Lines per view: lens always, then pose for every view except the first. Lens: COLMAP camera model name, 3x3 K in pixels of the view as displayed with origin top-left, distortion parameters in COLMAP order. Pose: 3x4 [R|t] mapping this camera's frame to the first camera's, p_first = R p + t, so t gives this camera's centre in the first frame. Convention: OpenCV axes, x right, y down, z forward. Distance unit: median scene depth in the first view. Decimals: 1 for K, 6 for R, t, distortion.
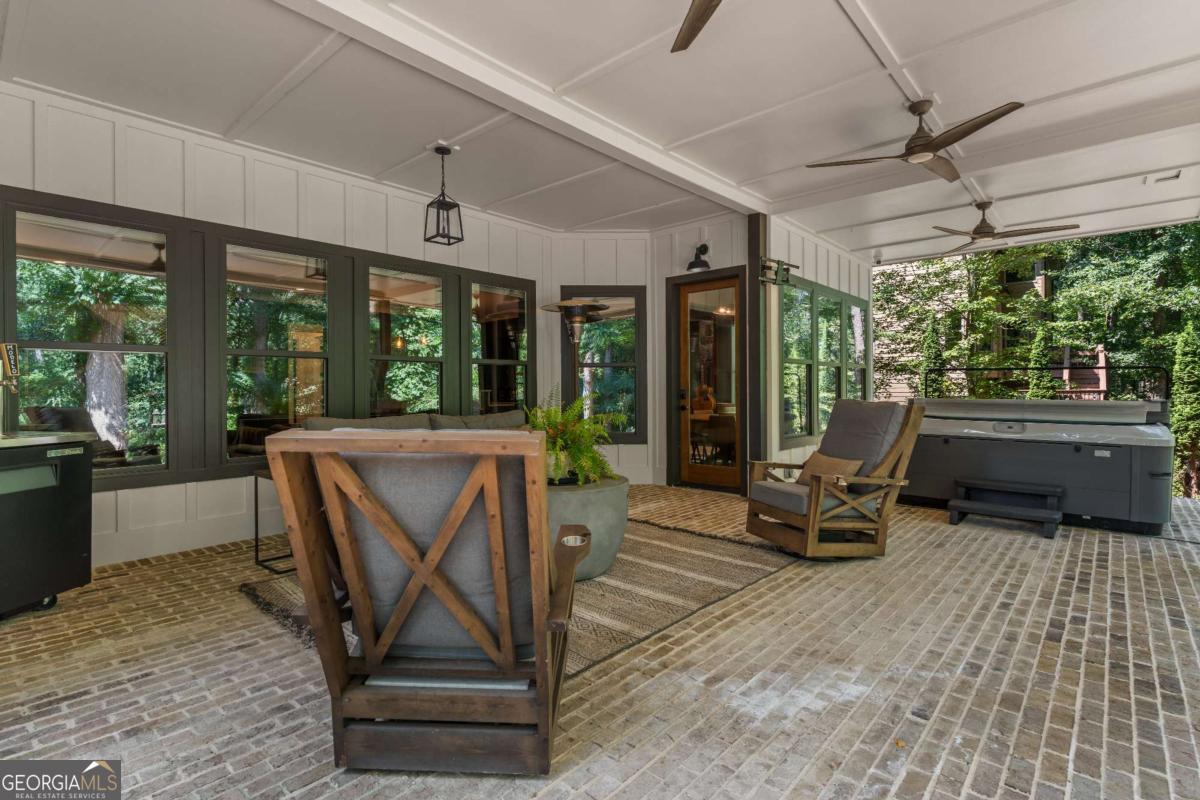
lens RADIAL K [[586.4, 0, 594.2], [0, 586.4, 387.2], [0, 0, 1]] dist [0.002869, 0.000352]
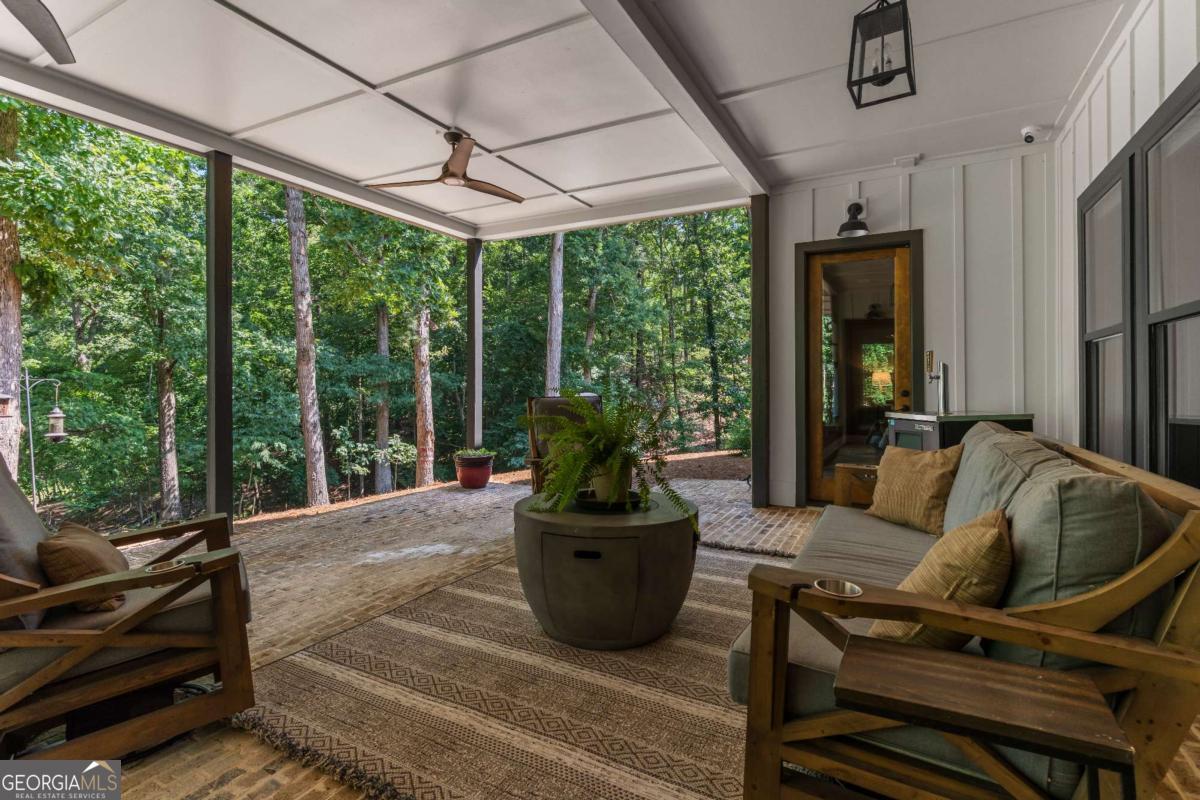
lens RADIAL K [[586.4, 0, 594.2], [0, 586.4, 387.2], [0, 0, 1]] dist [0.002869, 0.000352]
pose [[-0.972970, 0.009113, -0.230751, 0.162237], [0.007895, 0.999950, 0.006202, 0.005942], [0.230796, 0.004212, -0.972993, 2.213529]]
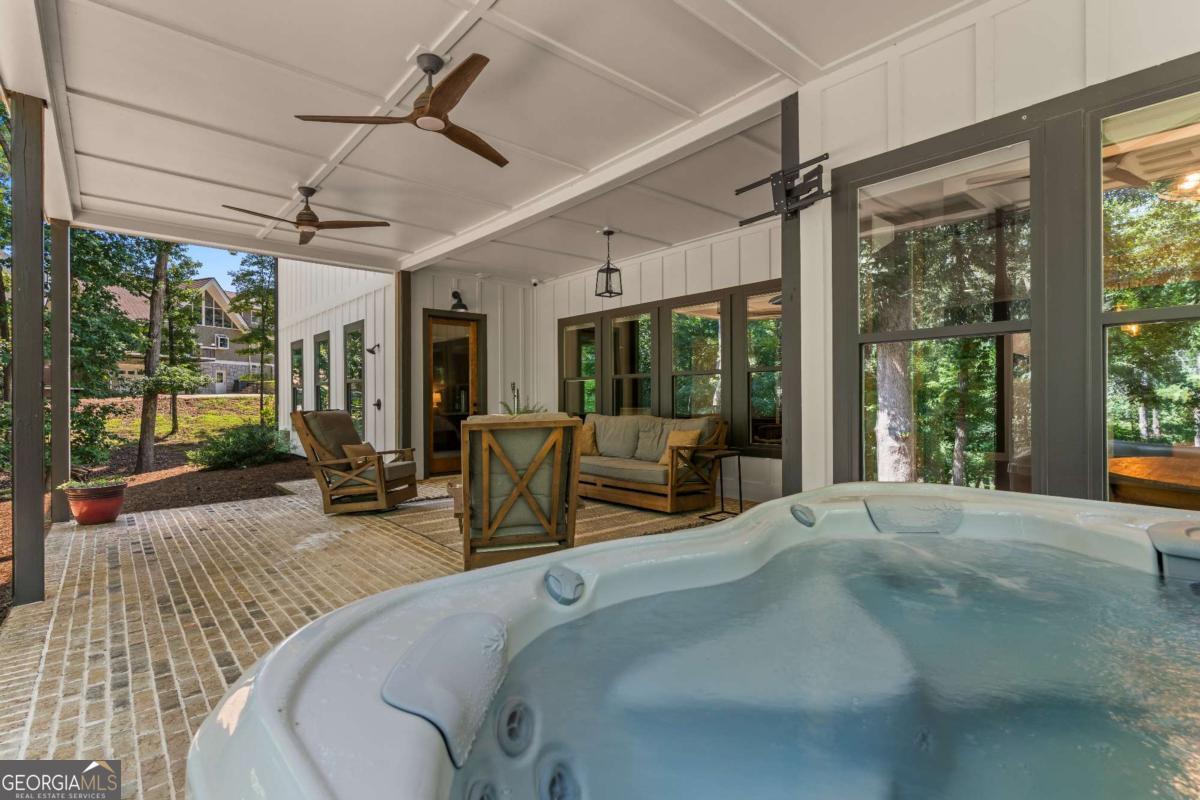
lens RADIAL K [[576.2, 0, 600.0], [0, 576.2, 400.0], [0, 0, 1]] dist [-0.000285, 0.000254]
pose [[-0.131650, 0.009076, -0.991255, 1.761737], [0.005499, 0.999949, 0.008425, -0.006571], [0.991281, -0.004342, -0.131694, 1.769824]]
